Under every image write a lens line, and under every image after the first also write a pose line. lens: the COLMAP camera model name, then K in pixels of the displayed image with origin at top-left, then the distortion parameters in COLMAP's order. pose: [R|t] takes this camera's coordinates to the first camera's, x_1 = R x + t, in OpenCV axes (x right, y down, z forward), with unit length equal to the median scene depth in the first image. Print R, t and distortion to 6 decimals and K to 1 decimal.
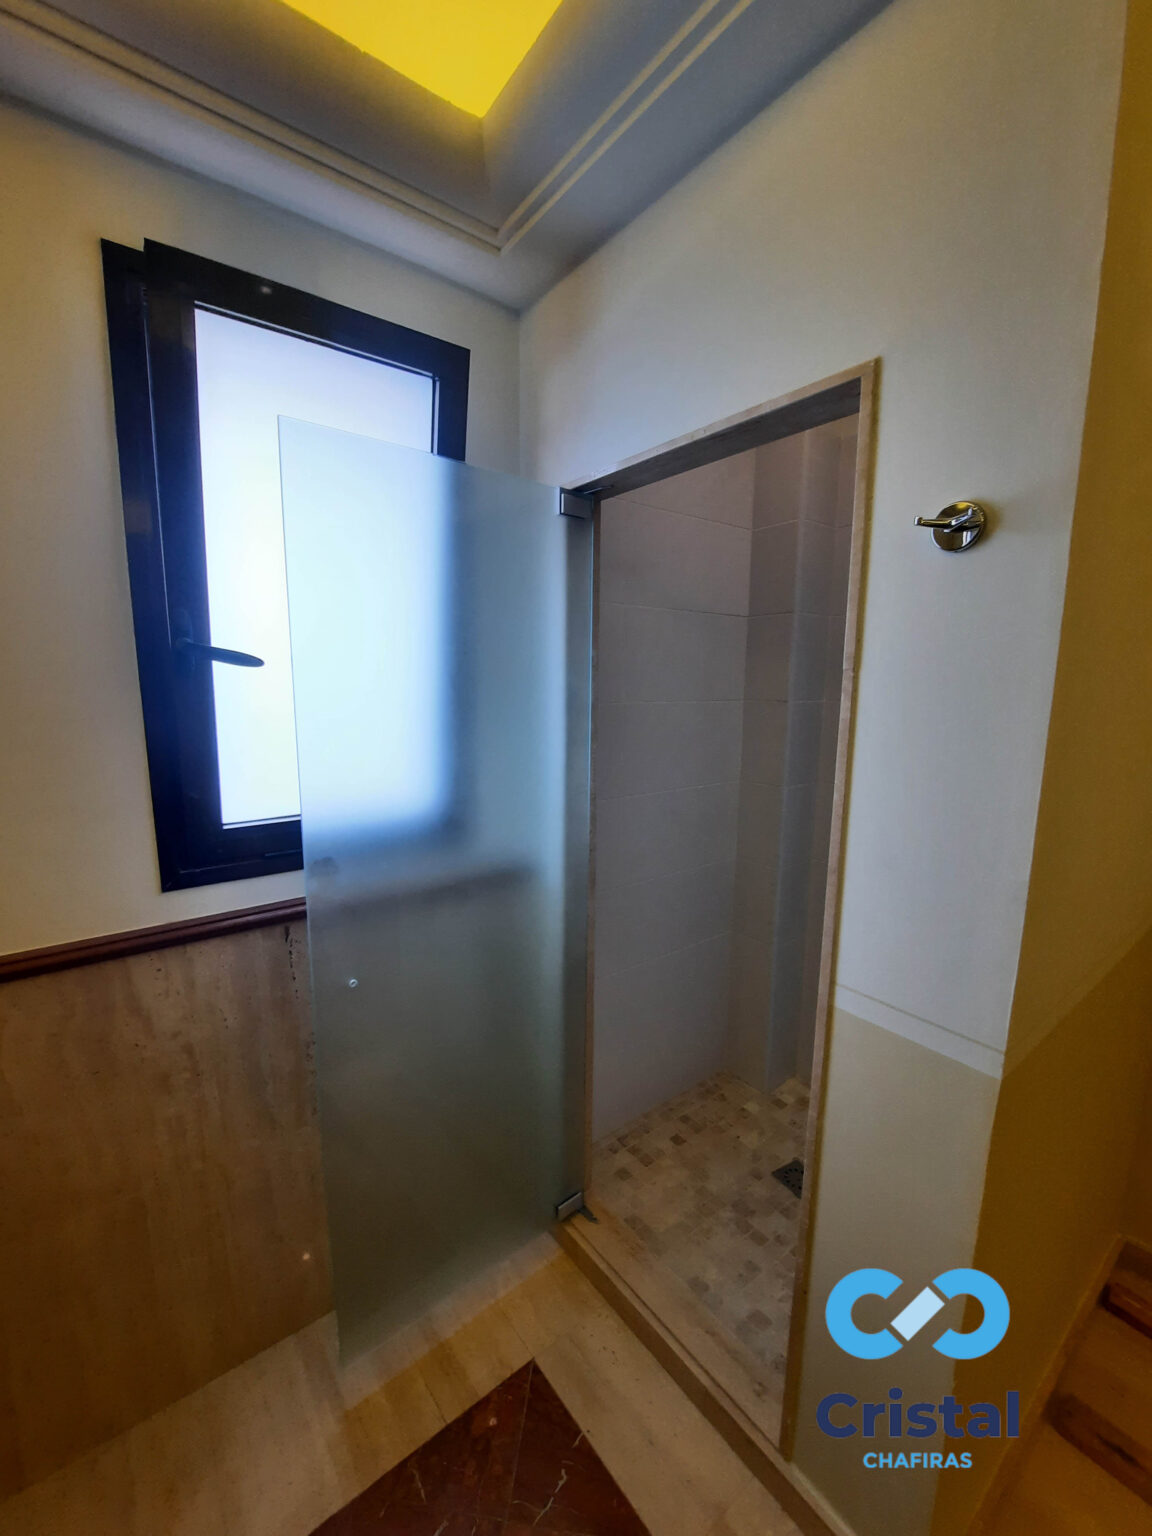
lens RADIAL K [[612.1, 0, 563.8], [0, 612.1, 768.5], [0, 0, 1]] dist [-0.010805, 0.000303]
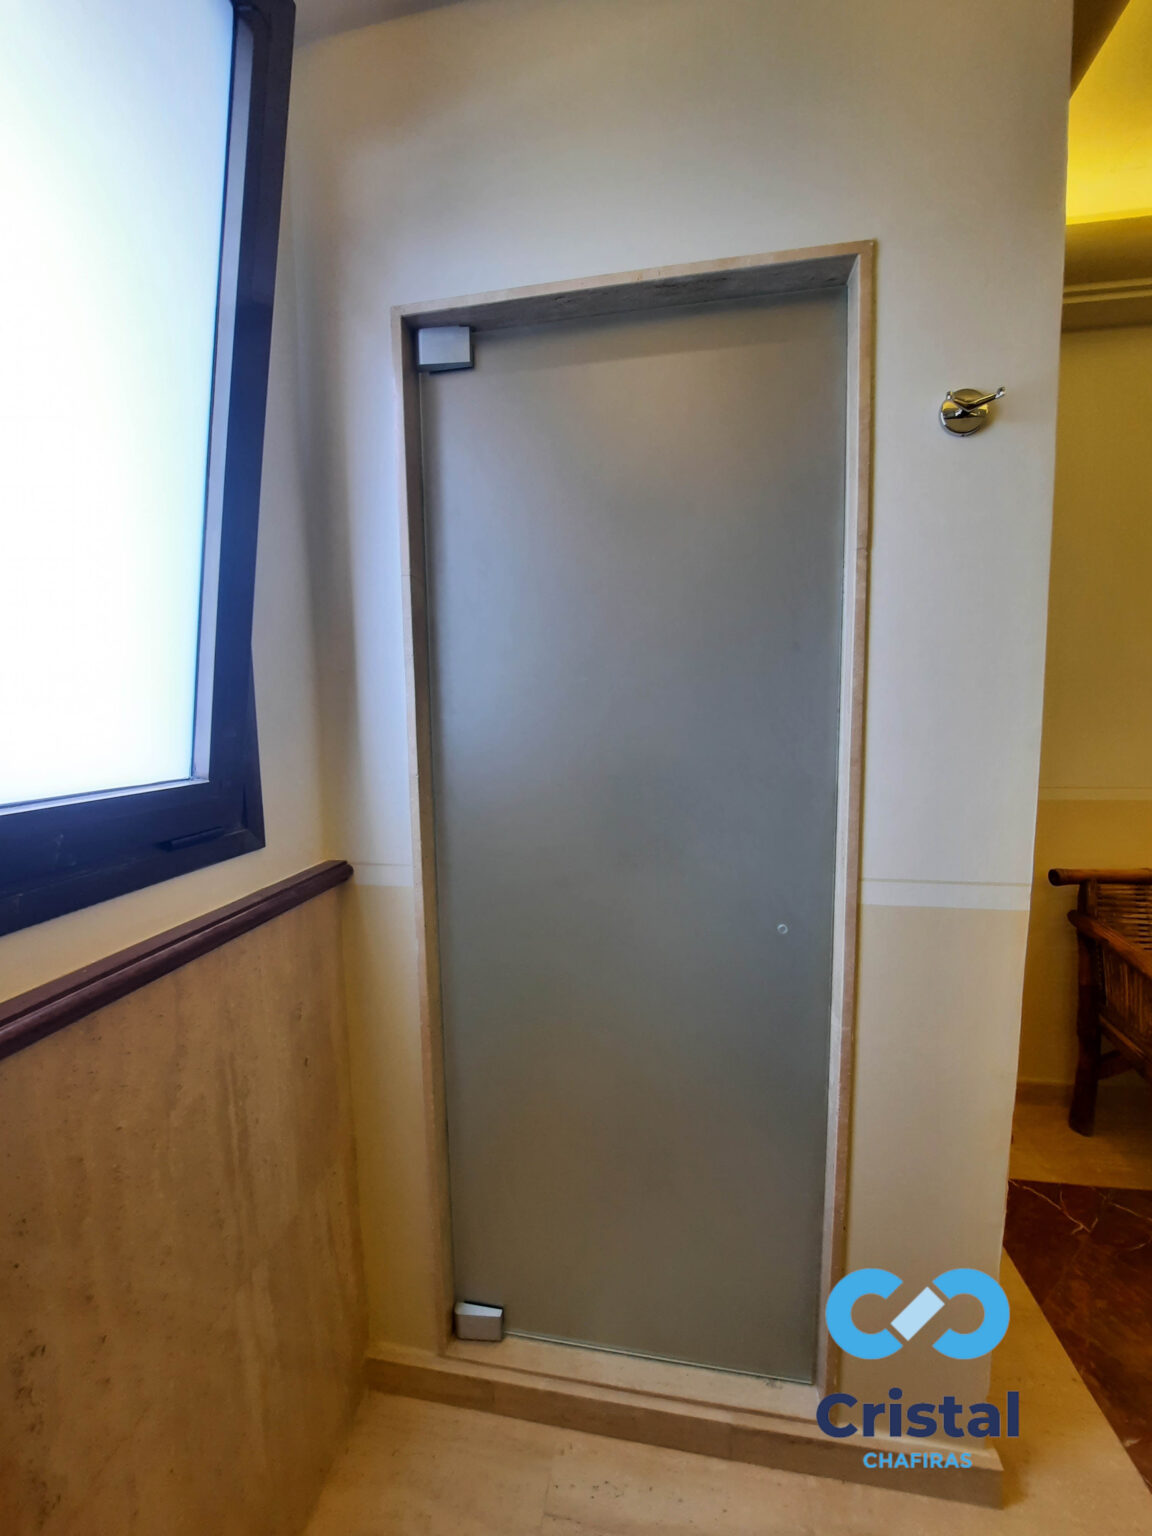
lens RADIAL K [[612.1, 0, 578.0], [0, 612.1, 763.8], [0, 0, 1]] dist [-0.010805, 0.000303]
pose [[0.745944, -0.074887, 0.661785, -0.516920], [0.110966, 0.993744, -0.012626, 0.135303], [-0.656699, 0.082854, 0.749588, 0.560939]]
